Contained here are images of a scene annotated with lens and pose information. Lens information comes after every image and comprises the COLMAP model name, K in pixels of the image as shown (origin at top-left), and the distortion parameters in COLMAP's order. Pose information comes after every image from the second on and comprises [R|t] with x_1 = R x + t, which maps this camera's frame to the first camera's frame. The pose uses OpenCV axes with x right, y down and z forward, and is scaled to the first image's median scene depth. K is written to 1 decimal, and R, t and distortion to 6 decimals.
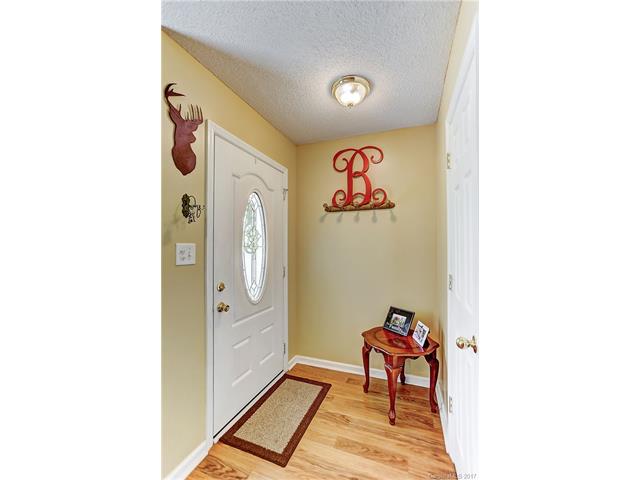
lens RADIAL K [[235.4, 0, 326.3], [0, 235.4, 244.2], [0, 0, 1]] dist [-0.031206, -0.000079]
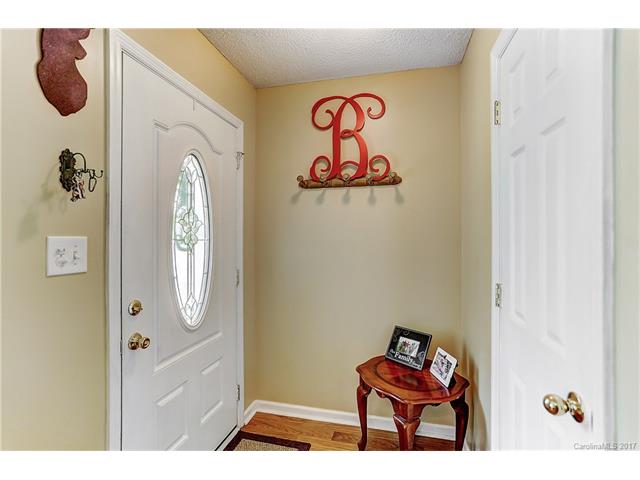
lens RADIAL K [[310.1, 0, 322.8], [0, 310.1, 236.6], [0, 0, 1]] dist [-0.032769, 0.013300]
pose [[0.993752, 0.001943, 0.111591, -0.046926], [-0.003058, 0.999947, 0.009815, -0.008135], [-0.111566, -0.010095, 0.993706, 0.131619]]
